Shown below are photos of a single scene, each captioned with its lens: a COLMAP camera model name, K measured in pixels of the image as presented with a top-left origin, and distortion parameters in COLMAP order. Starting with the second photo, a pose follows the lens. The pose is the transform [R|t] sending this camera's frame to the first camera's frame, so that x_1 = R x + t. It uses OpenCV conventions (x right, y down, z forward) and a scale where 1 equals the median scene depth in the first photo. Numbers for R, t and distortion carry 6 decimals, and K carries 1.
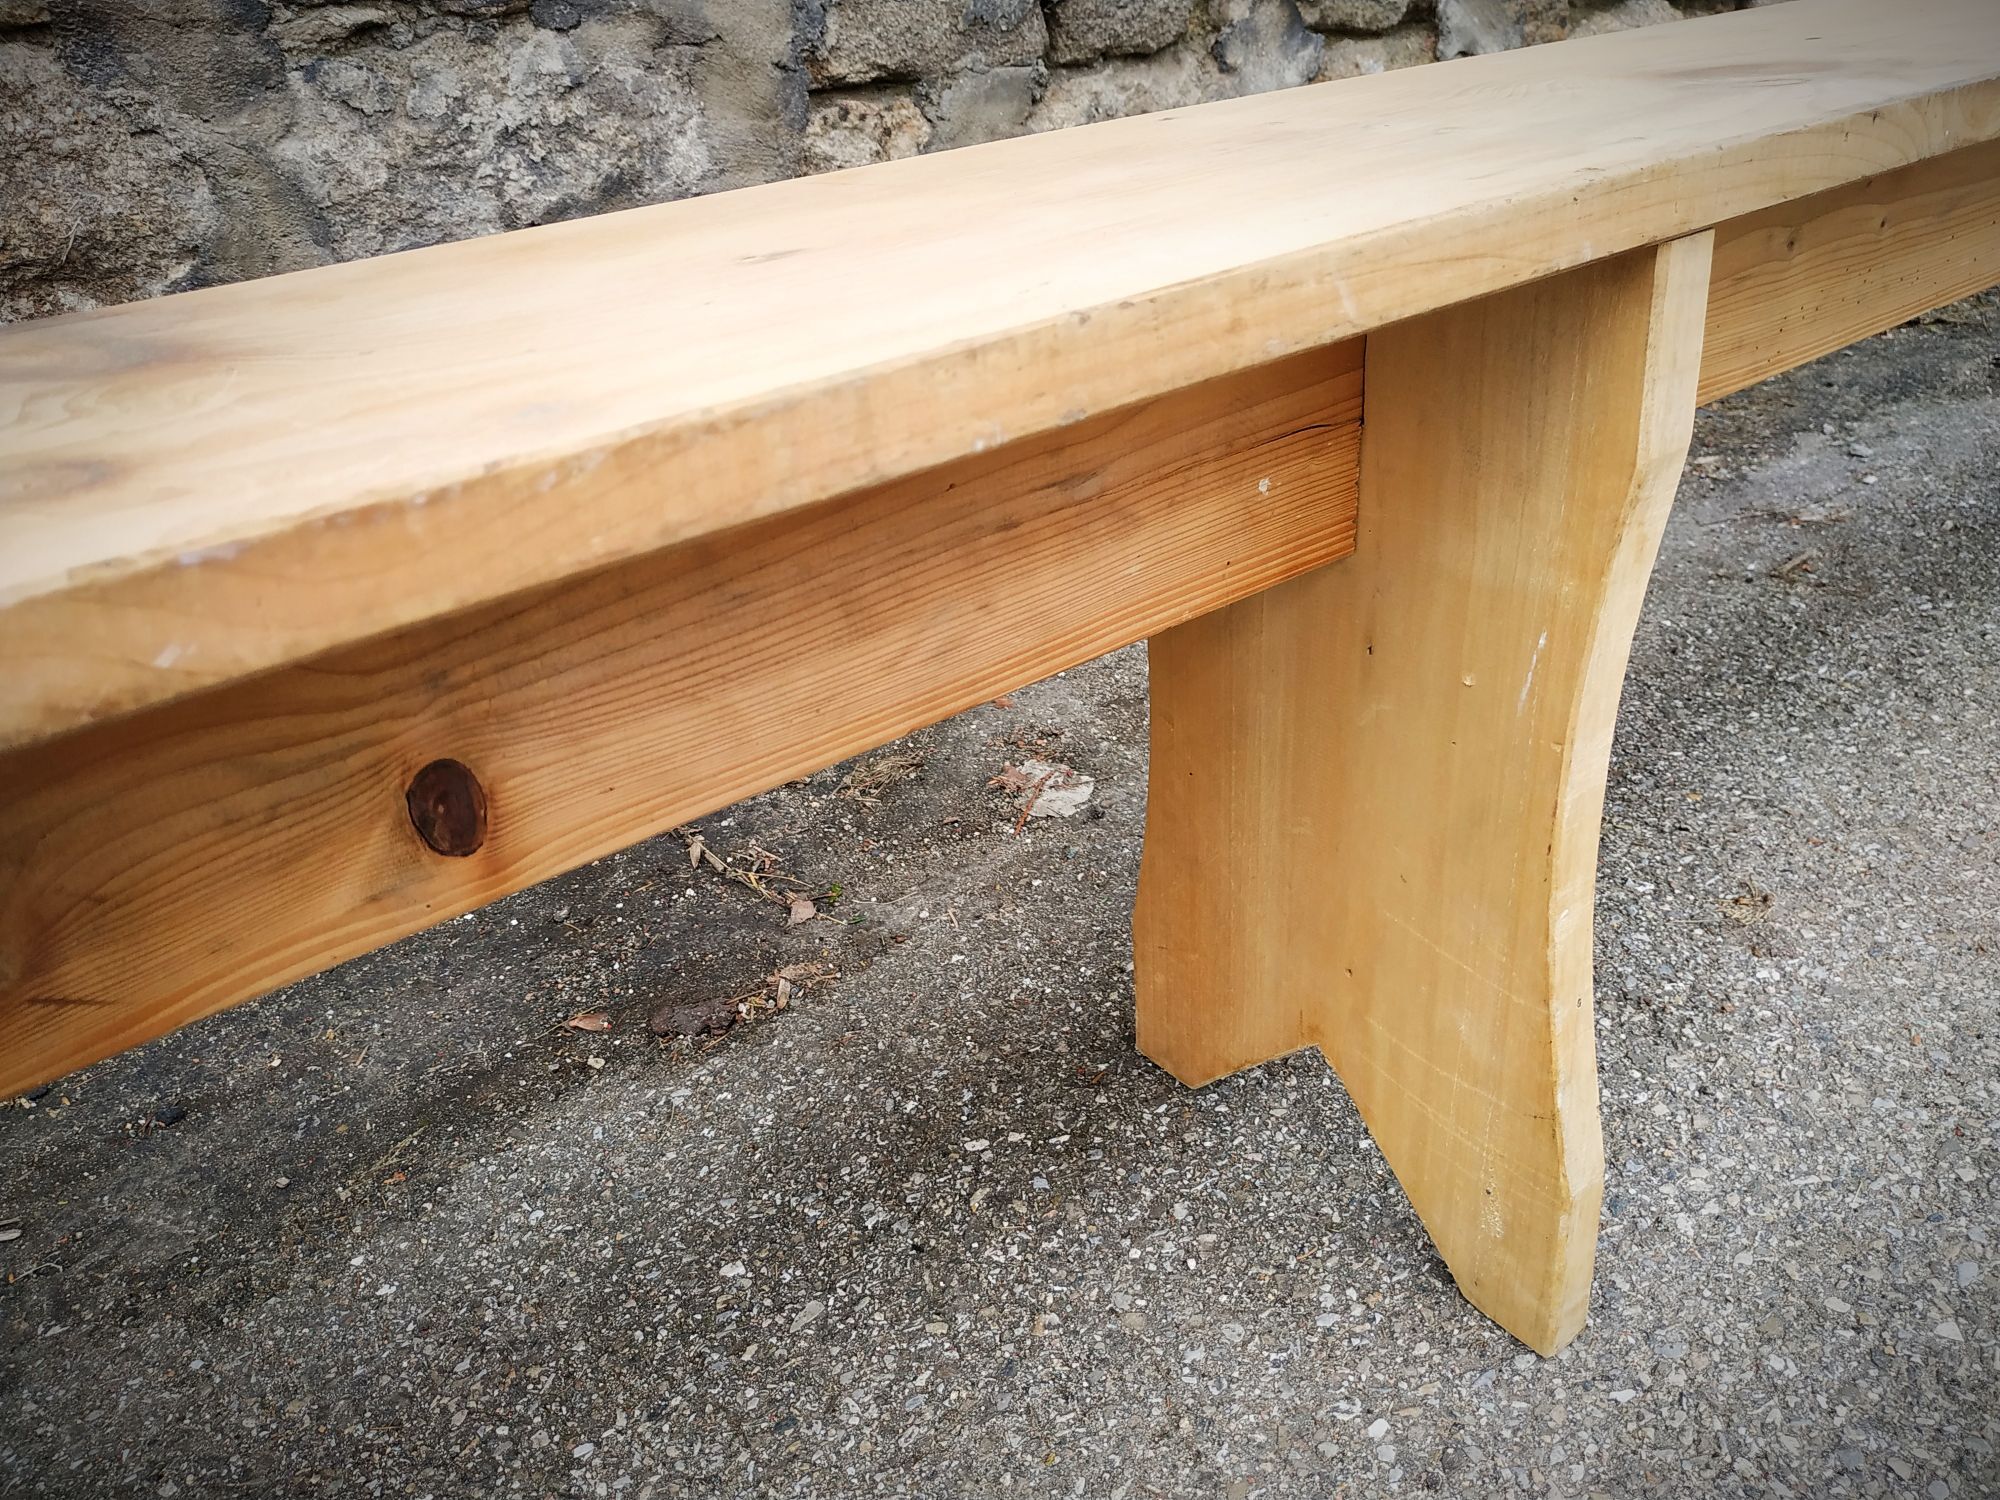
lens RADIAL K [[1462.9, 0, 1004.4], [0, 1462.9, 752.7], [0, 0, 1]] dist [-0.003437, -0.014688]
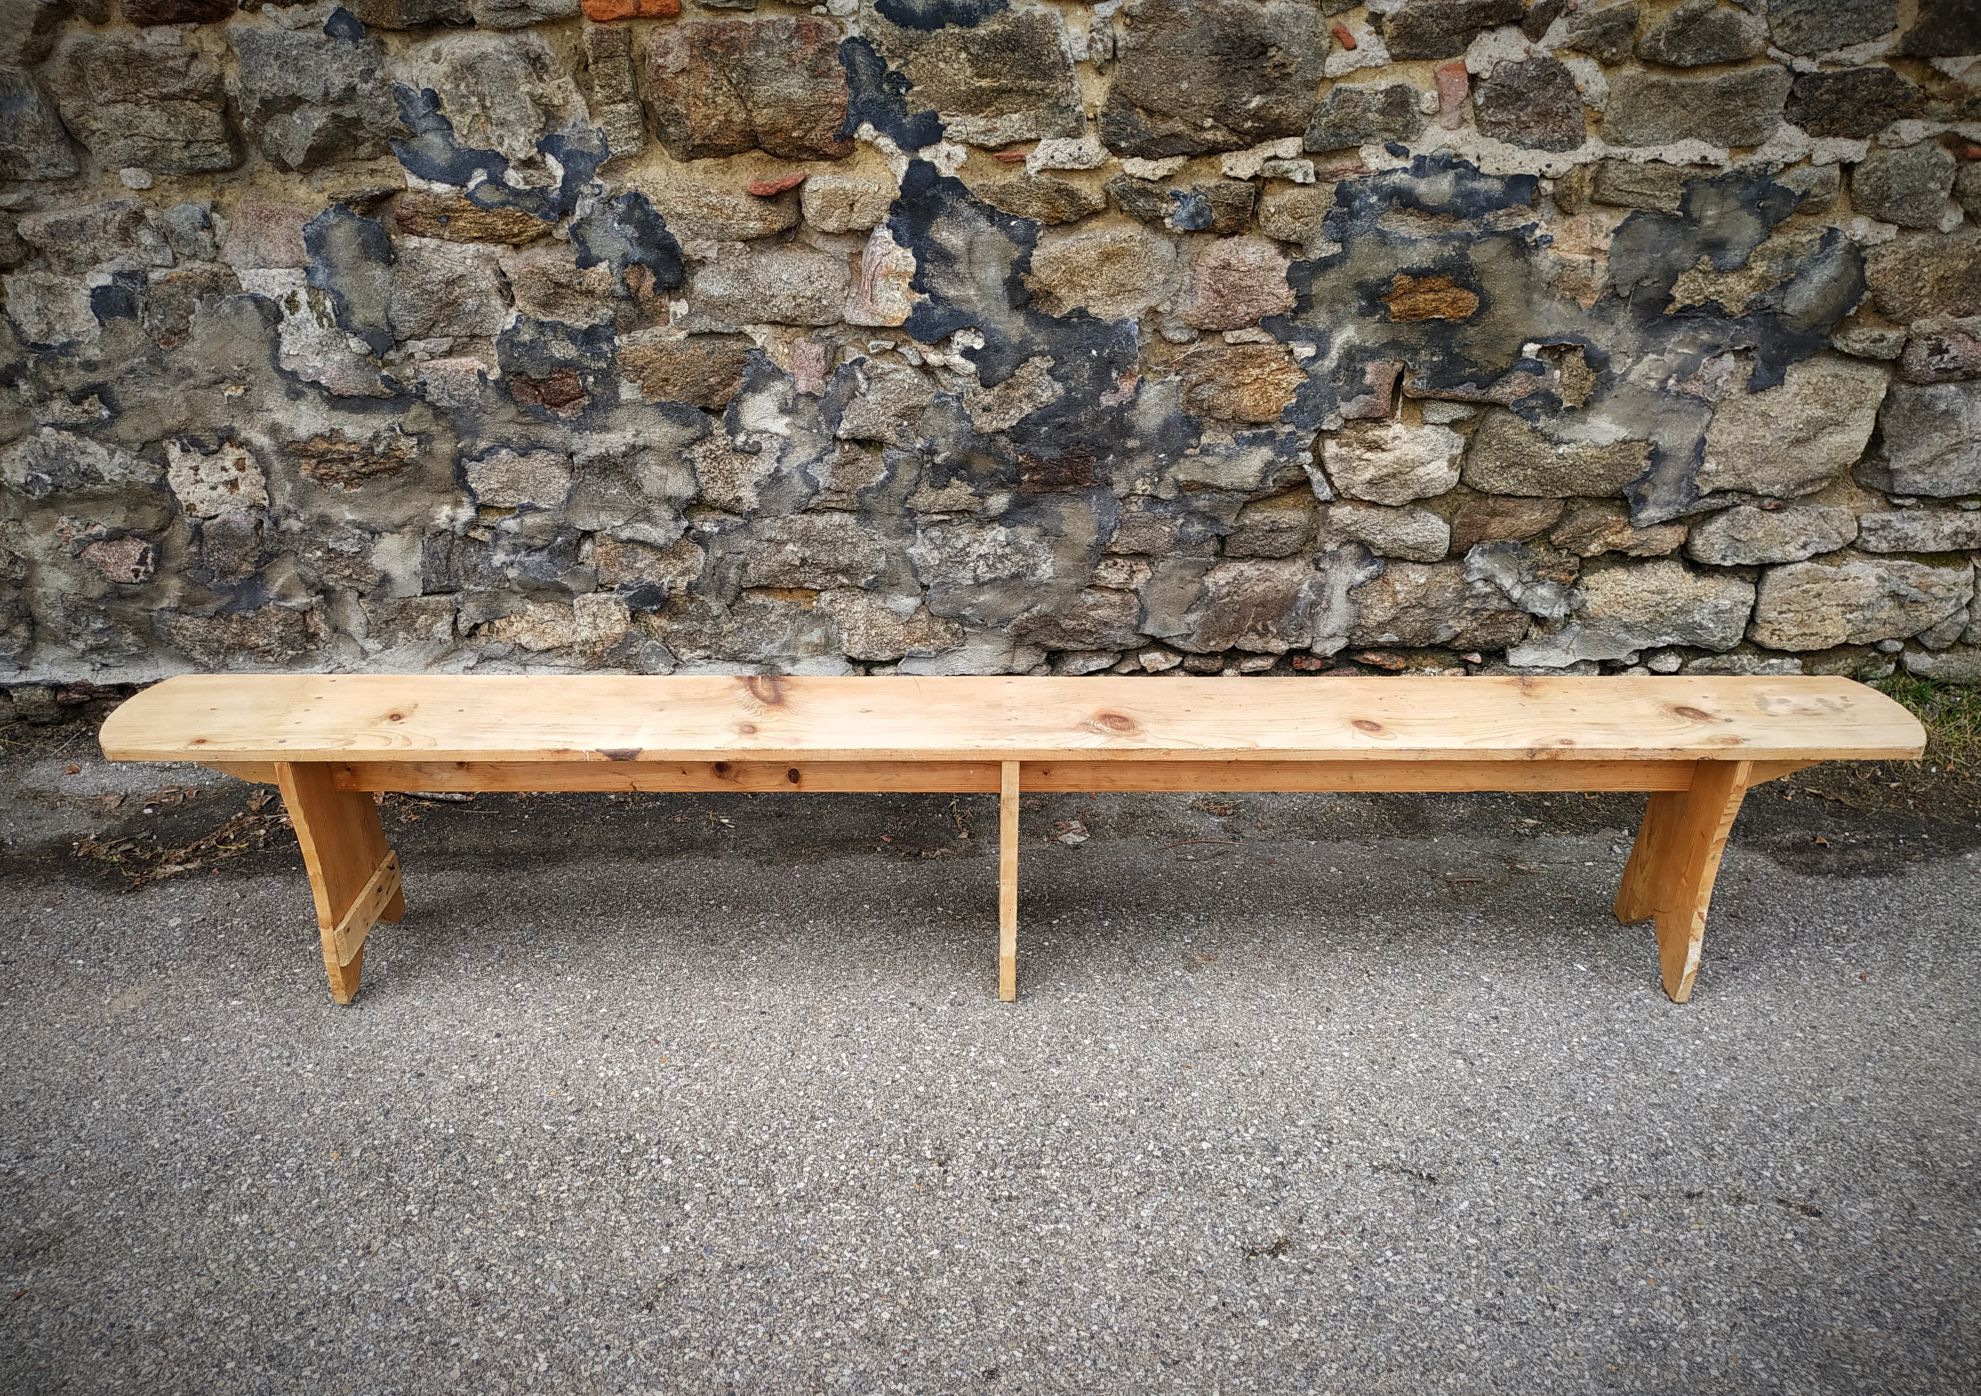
lens RADIAL K [[1432.8, 0, 990.4], [0, 1432.8, 752.8], [0, 0, 1]] dist [0.004535, -0.023948]
pose [[0.802747, 0.362350, -0.473603, 1.165647], [-0.349865, 0.929337, 0.118013, -0.391410], [0.482898, 0.070963, 0.872796, -1.459430]]
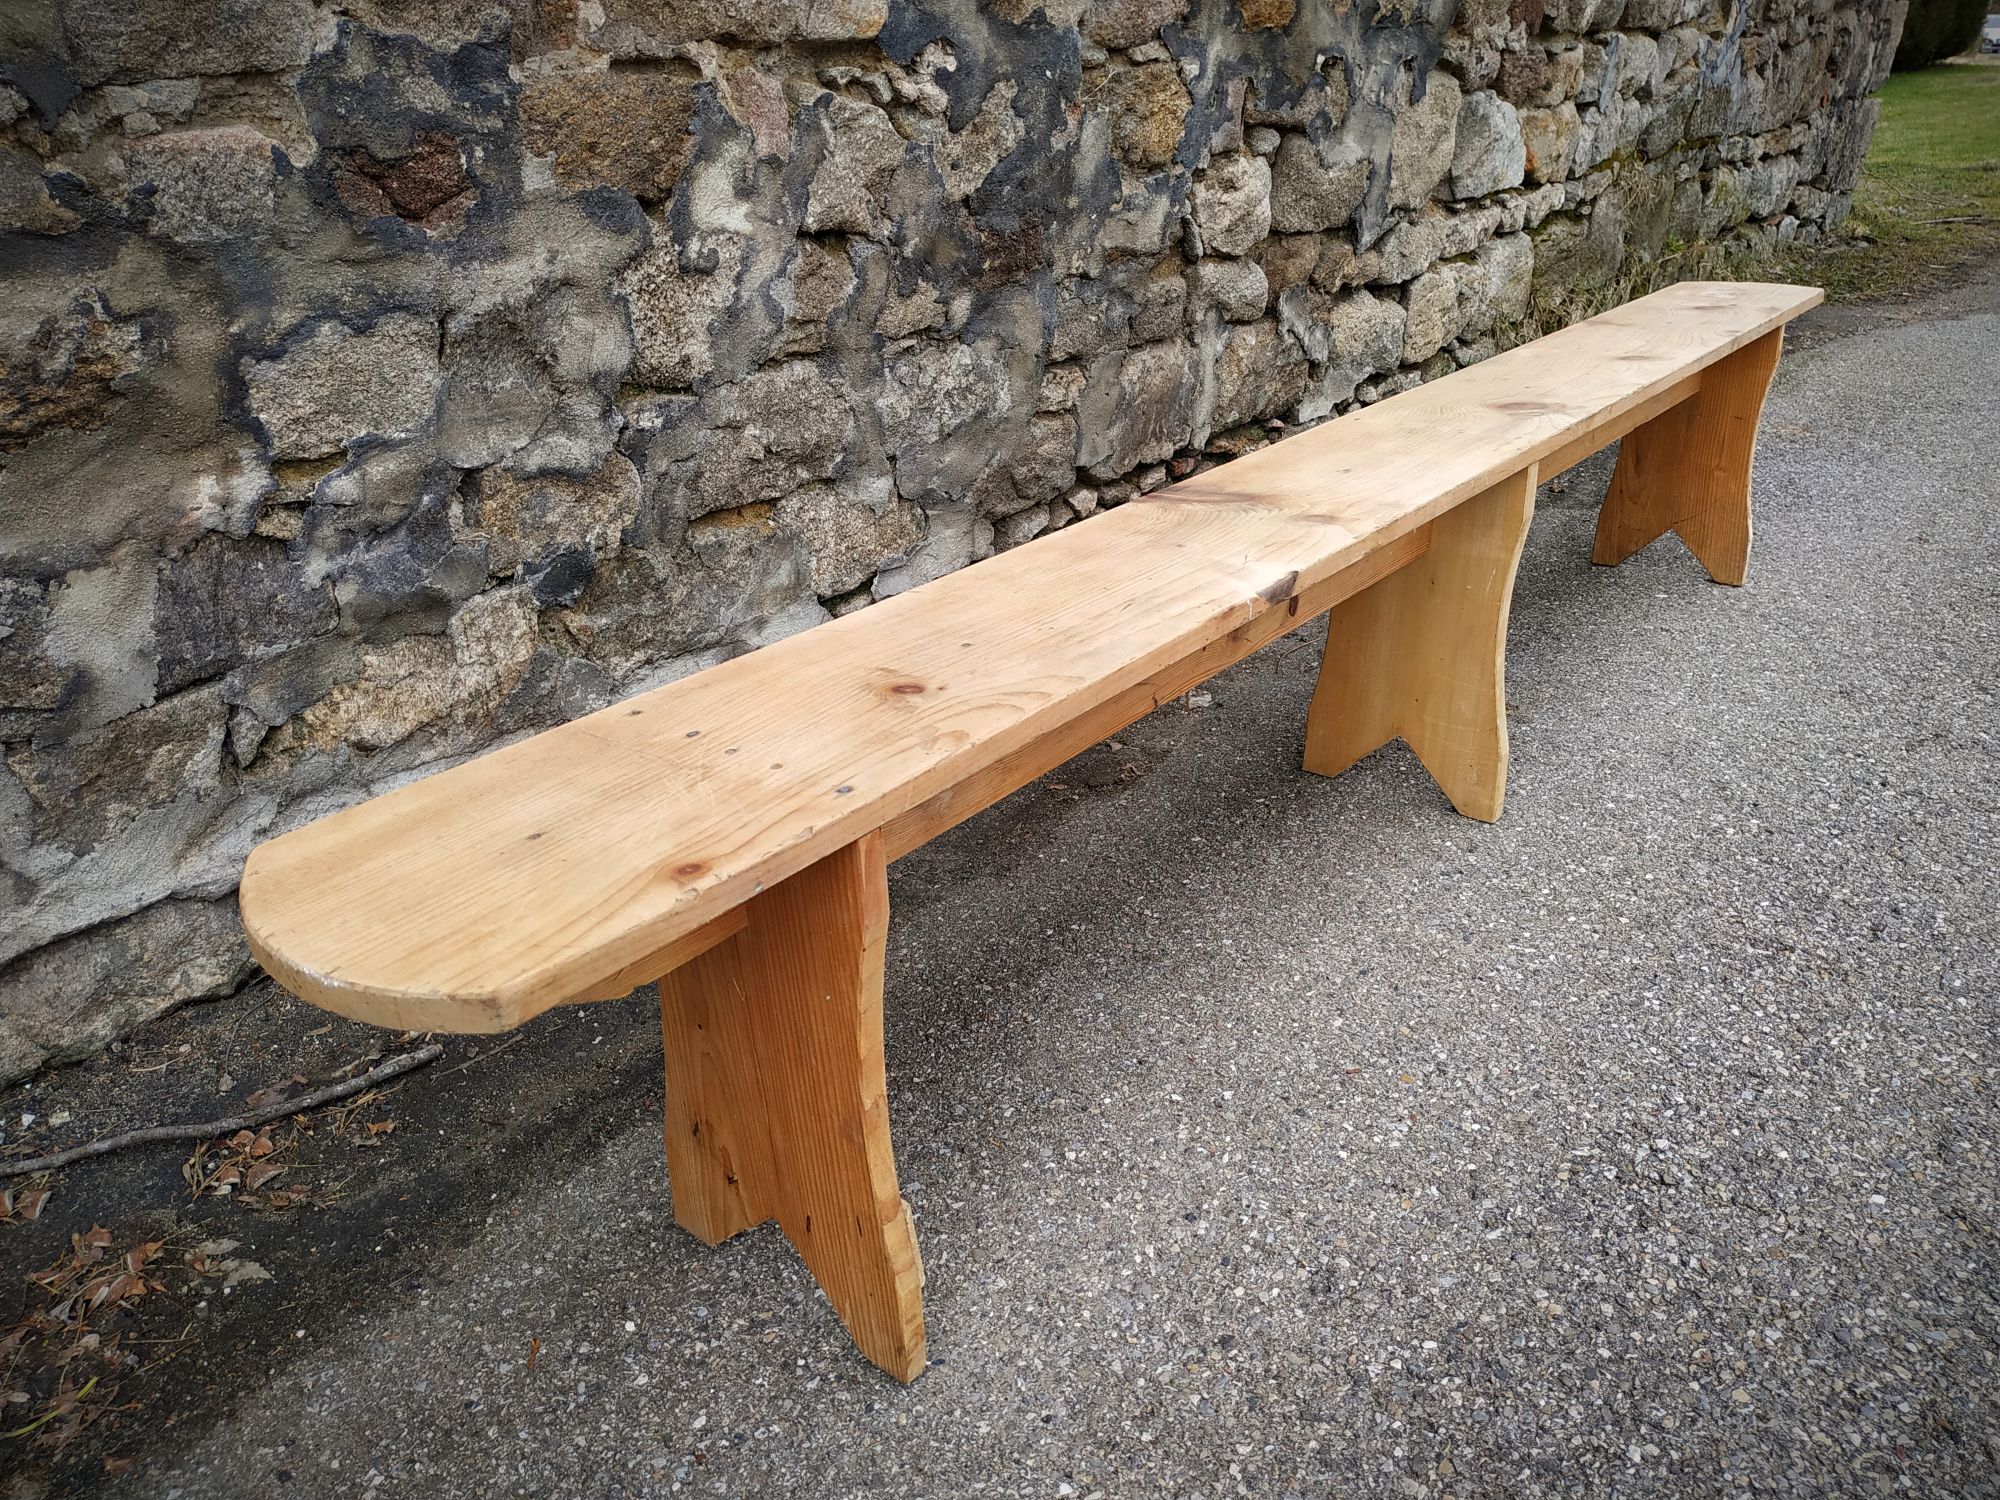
lens RADIAL K [[1462.9, 0, 973.0], [0, 1462.9, 763.4], [0, 0, 1]] dist [-0.003437, -0.014688]
pose [[0.970688, -0.053612, 0.234286, -0.812054], [0.072511, 0.994707, -0.072807, 0.262788], [-0.229143, 0.087662, 0.969438, -0.995995]]
